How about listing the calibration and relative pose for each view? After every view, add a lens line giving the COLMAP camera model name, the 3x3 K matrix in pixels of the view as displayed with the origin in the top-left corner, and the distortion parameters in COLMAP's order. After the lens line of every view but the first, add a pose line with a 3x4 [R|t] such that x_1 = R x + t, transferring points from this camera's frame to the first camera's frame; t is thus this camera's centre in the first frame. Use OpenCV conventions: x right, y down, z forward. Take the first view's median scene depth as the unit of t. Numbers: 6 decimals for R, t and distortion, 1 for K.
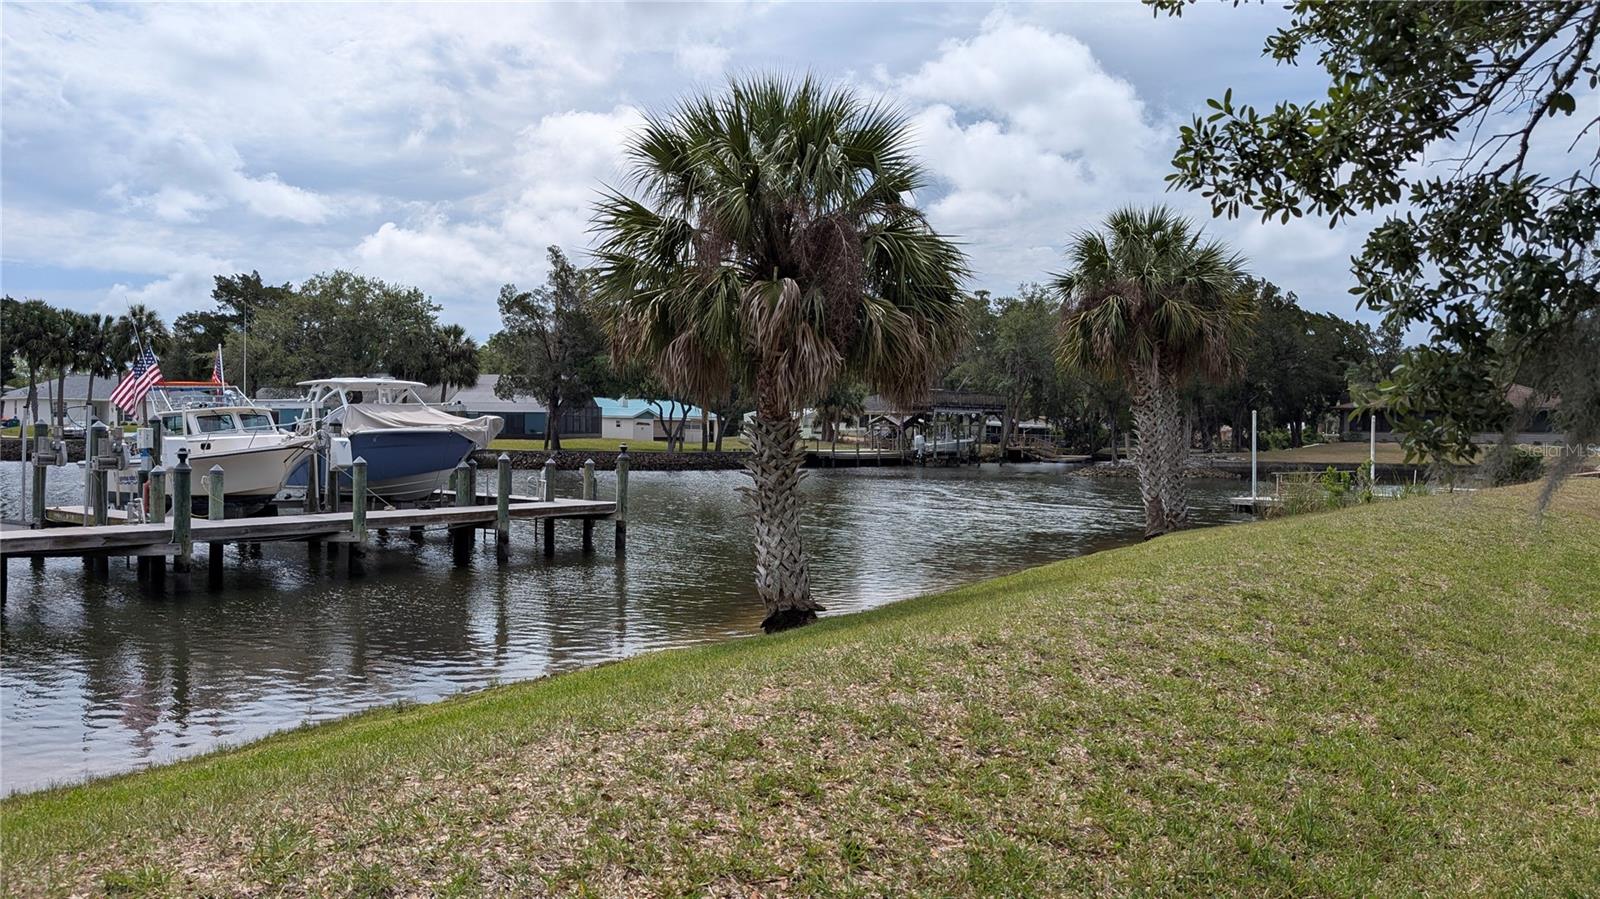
lens RADIAL K [[1111.3, 0, 807.0], [0, 1111.3, 448.0], [0, 0, 1]] dist [0.026803, -0.038540]
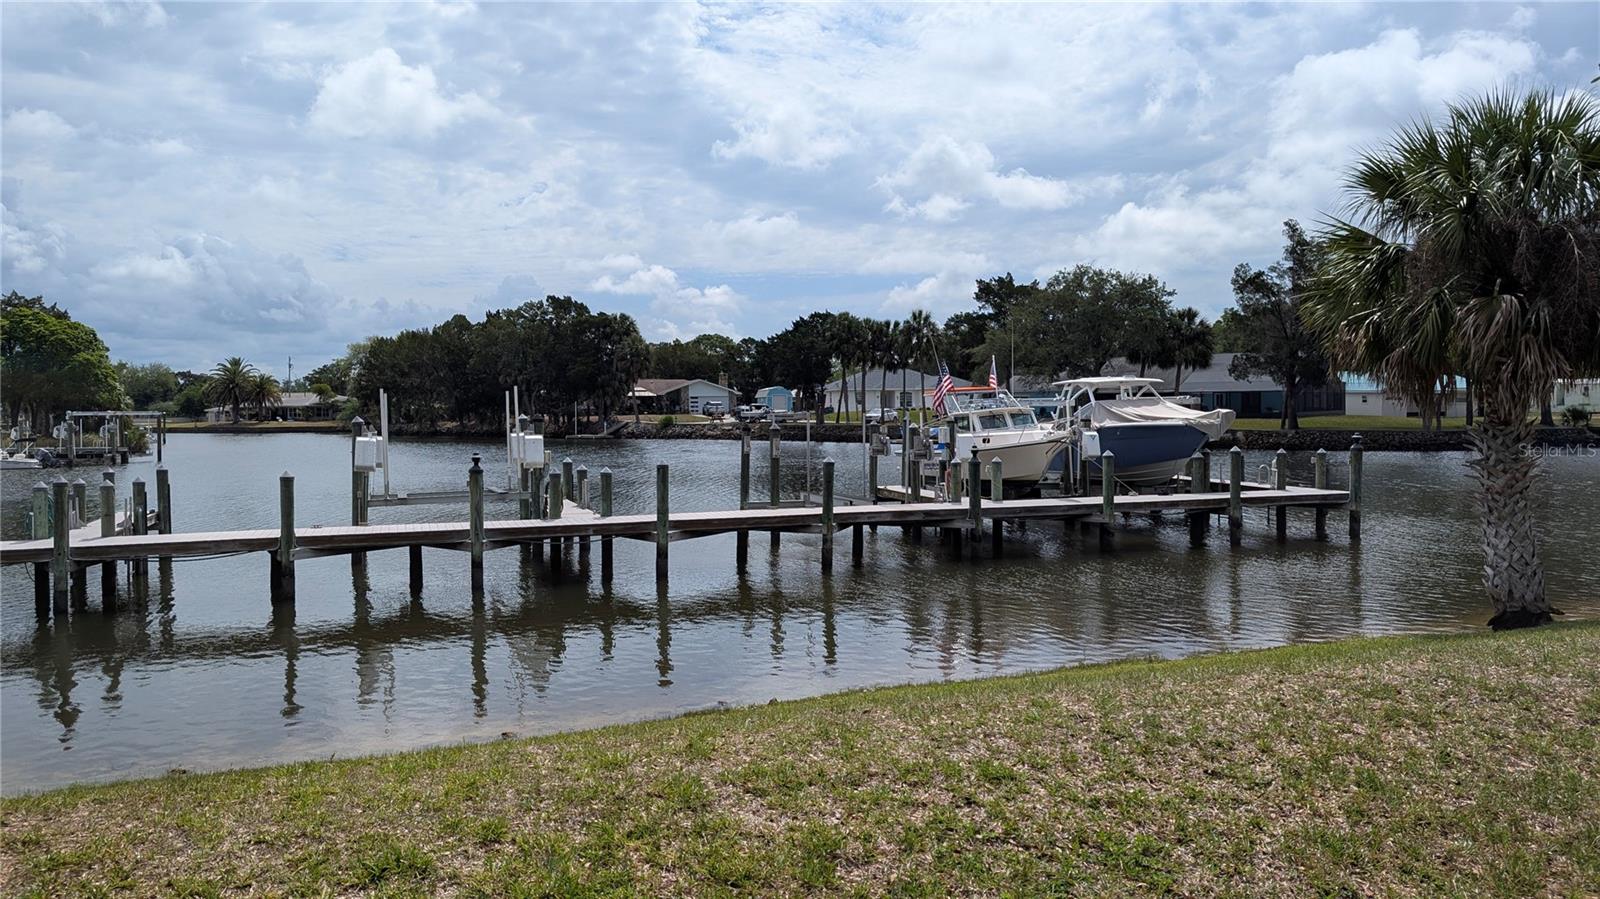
lens RADIAL K [[1111.3, 0, 807.0], [0, 1111.3, 448.0], [0, 0, 1]] dist [0.026803, -0.038540]
pose [[0.803837, -0.004427, -0.594833, 0.035721], [0.017539, 0.999714, 0.016261, -0.016970], [0.594591, -0.023504, 0.803685, -0.112718]]
